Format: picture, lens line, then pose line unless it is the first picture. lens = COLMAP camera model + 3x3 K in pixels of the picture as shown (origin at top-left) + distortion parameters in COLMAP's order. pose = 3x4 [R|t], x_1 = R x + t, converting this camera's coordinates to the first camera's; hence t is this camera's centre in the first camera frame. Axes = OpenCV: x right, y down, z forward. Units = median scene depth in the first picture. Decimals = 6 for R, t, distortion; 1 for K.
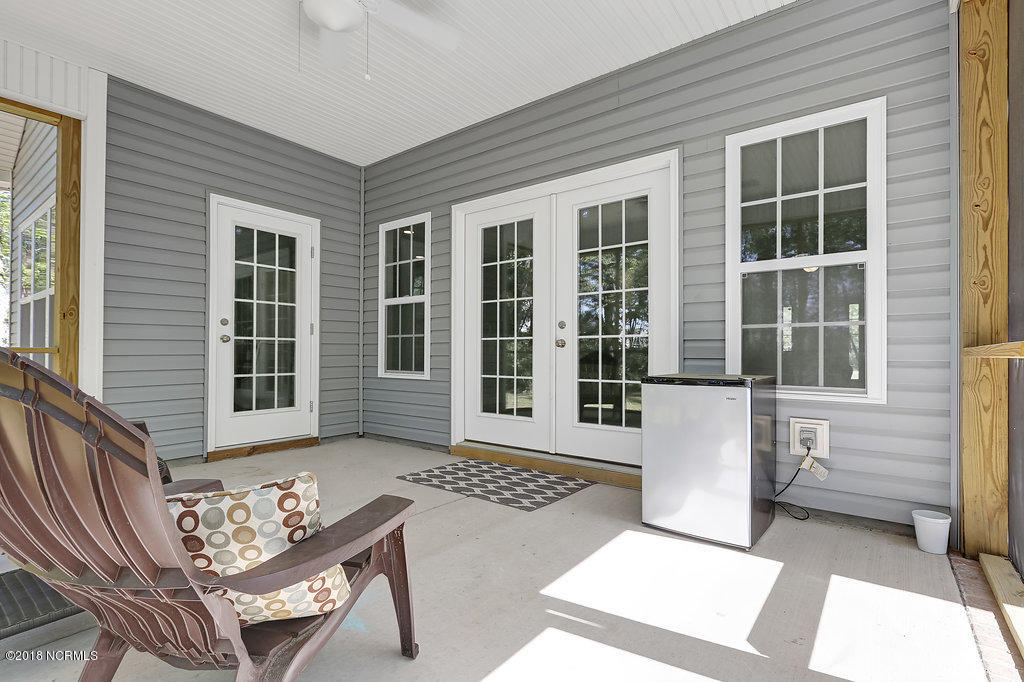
lens RADIAL K [[478.5, 0, 512.5], [0, 478.5, 342.4], [0, 0, 1]] dist [-0.000230, 0.000793]
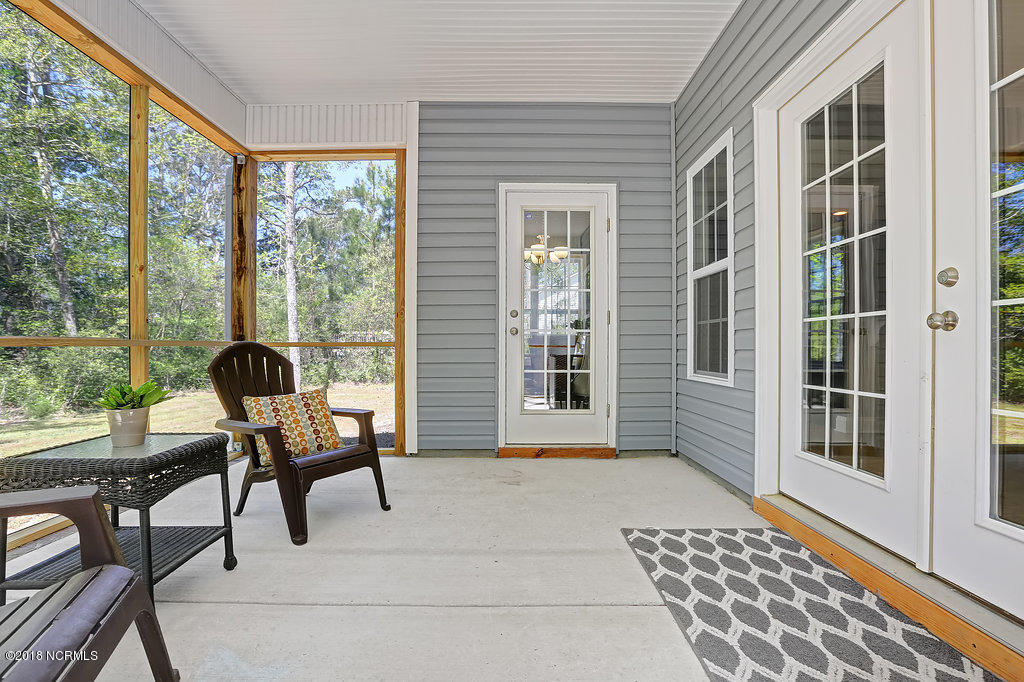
lens RADIAL K [[501.1, 0, 511.9], [0, 501.1, 342.7], [0, 0, 1]] dist [-0.027331, 0.002684]
pose [[0.617968, -0.008136, -0.786161, 0.185486], [0.015369, 0.999880, 0.001733, 0.013299], [0.786053, -0.013154, 0.618019, 0.382489]]
